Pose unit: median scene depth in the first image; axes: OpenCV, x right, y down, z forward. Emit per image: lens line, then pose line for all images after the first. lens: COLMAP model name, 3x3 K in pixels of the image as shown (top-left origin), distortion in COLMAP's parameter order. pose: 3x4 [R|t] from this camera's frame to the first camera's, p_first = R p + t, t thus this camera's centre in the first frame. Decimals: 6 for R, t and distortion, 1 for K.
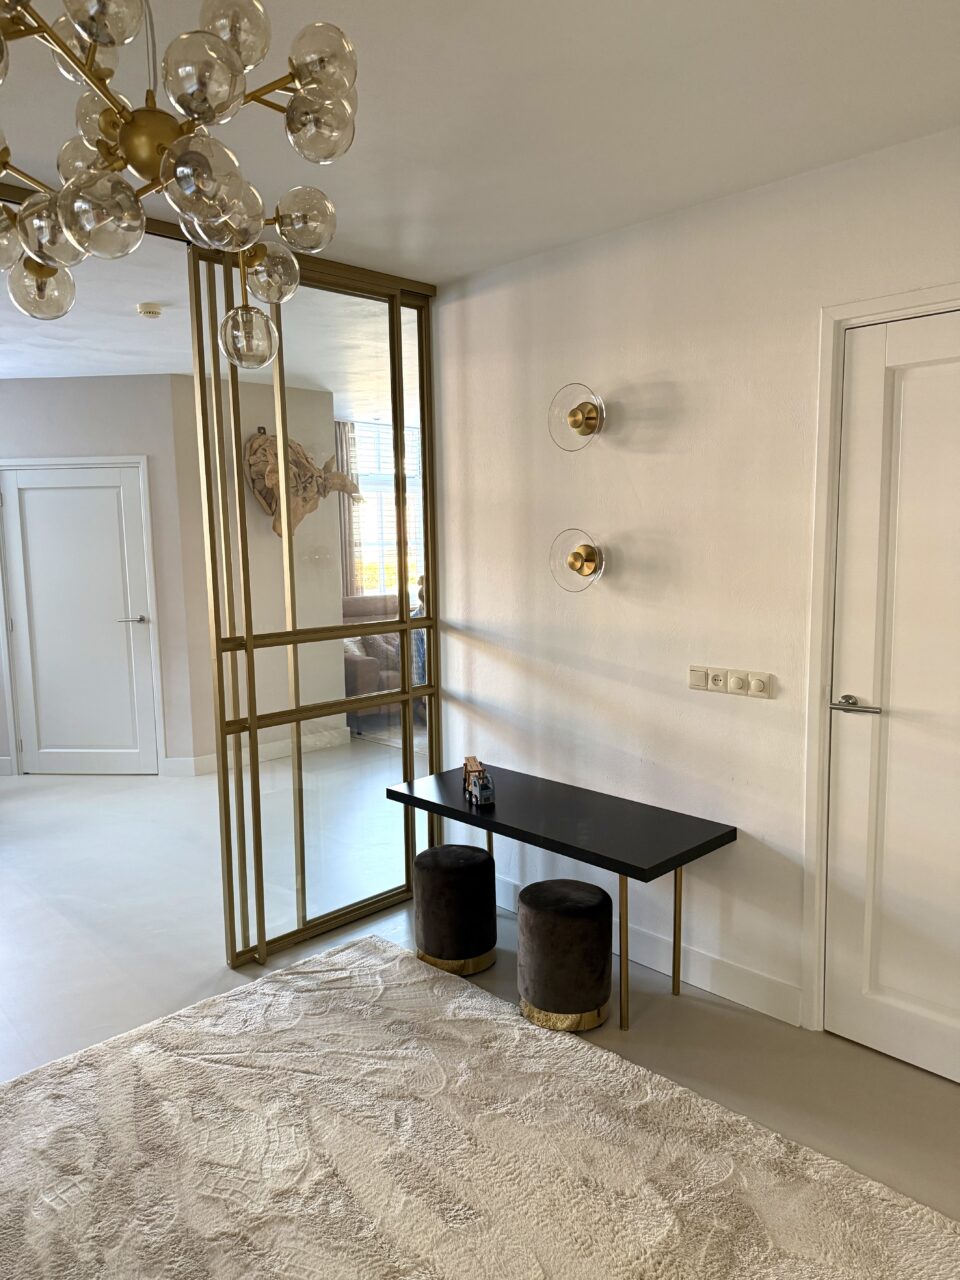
lens RADIAL K [[892.3, 0, 480.0], [0, 892.3, 640.0], [0, 0, 1]] dist [-0.024508, -0.004048]
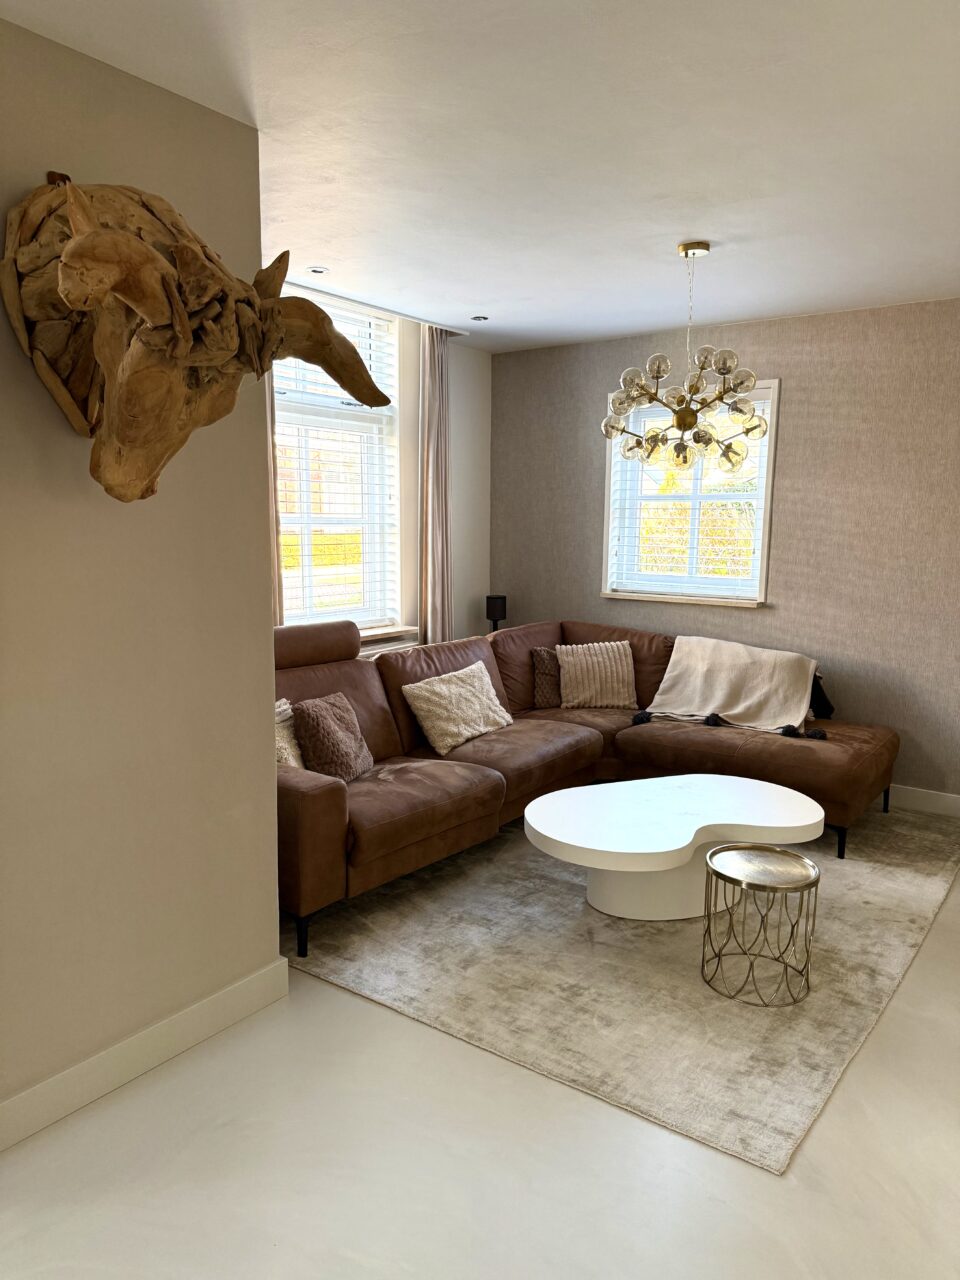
lens RADIAL K [[892.3, 0, 480.0], [0, 892.3, 640.0], [0, 0, 1]] dist [-0.024508, -0.004048]
pose [[0.985965, 0.004951, 0.166878, -0.145624], [-0.006567, 0.999937, 0.009134, -0.066182], [-0.166822, -0.010102, 0.985935, 0.655338]]
